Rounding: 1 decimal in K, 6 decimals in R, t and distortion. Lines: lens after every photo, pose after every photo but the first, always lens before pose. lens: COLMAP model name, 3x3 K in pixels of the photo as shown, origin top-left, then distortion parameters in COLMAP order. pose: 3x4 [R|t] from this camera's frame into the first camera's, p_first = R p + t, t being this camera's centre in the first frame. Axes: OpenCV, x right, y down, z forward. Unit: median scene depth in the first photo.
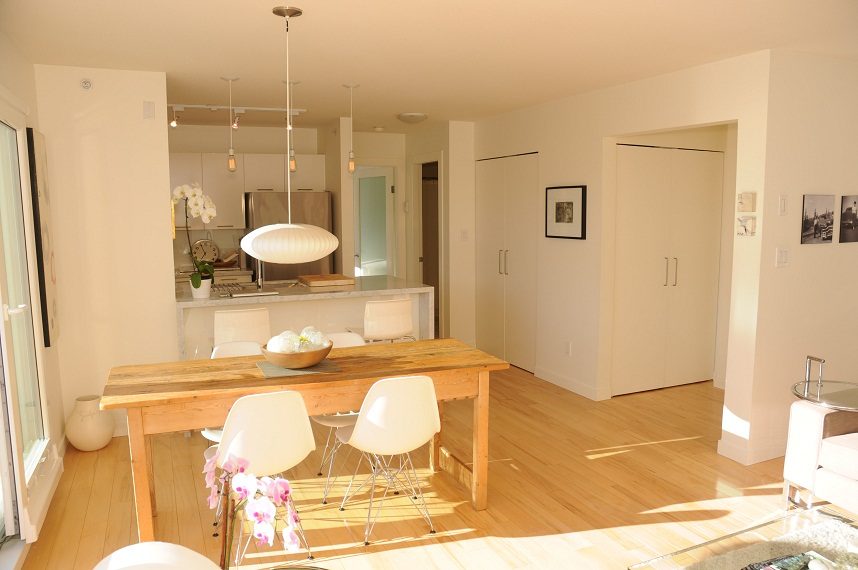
lens RADIAL K [[647.5, 0, 440.4], [0, 647.5, 293.8], [0, 0, 1]] dist [-0.183451, 0.151753]
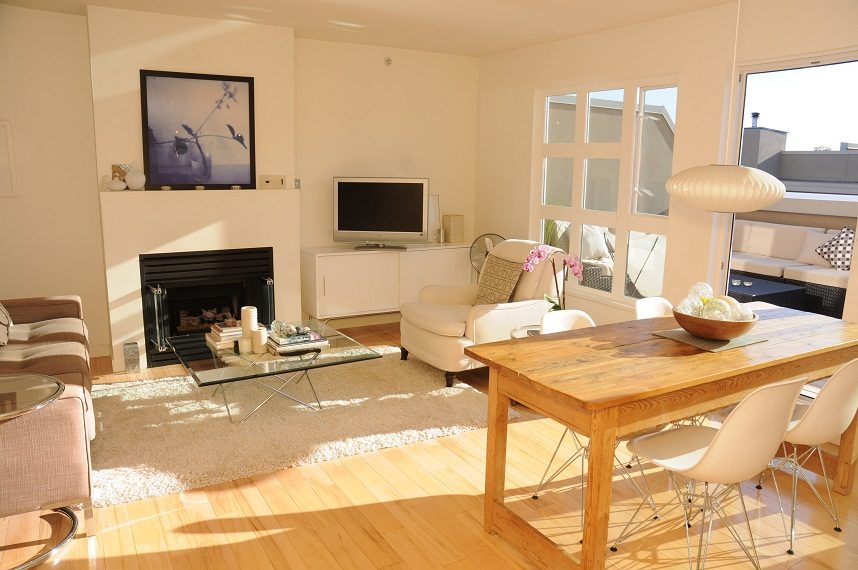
lens RADIAL K [[647.5, 0, 440.4], [0, 647.5, 293.8], [0, 0, 1]] dist [-0.183451, 0.151753]
pose [[-0.993740, 0.009683, -0.111295, 0.189941], [-0.027525, 0.944303, 0.327924, -0.171196], [0.108272, 0.328935, -0.938125, 1.472254]]
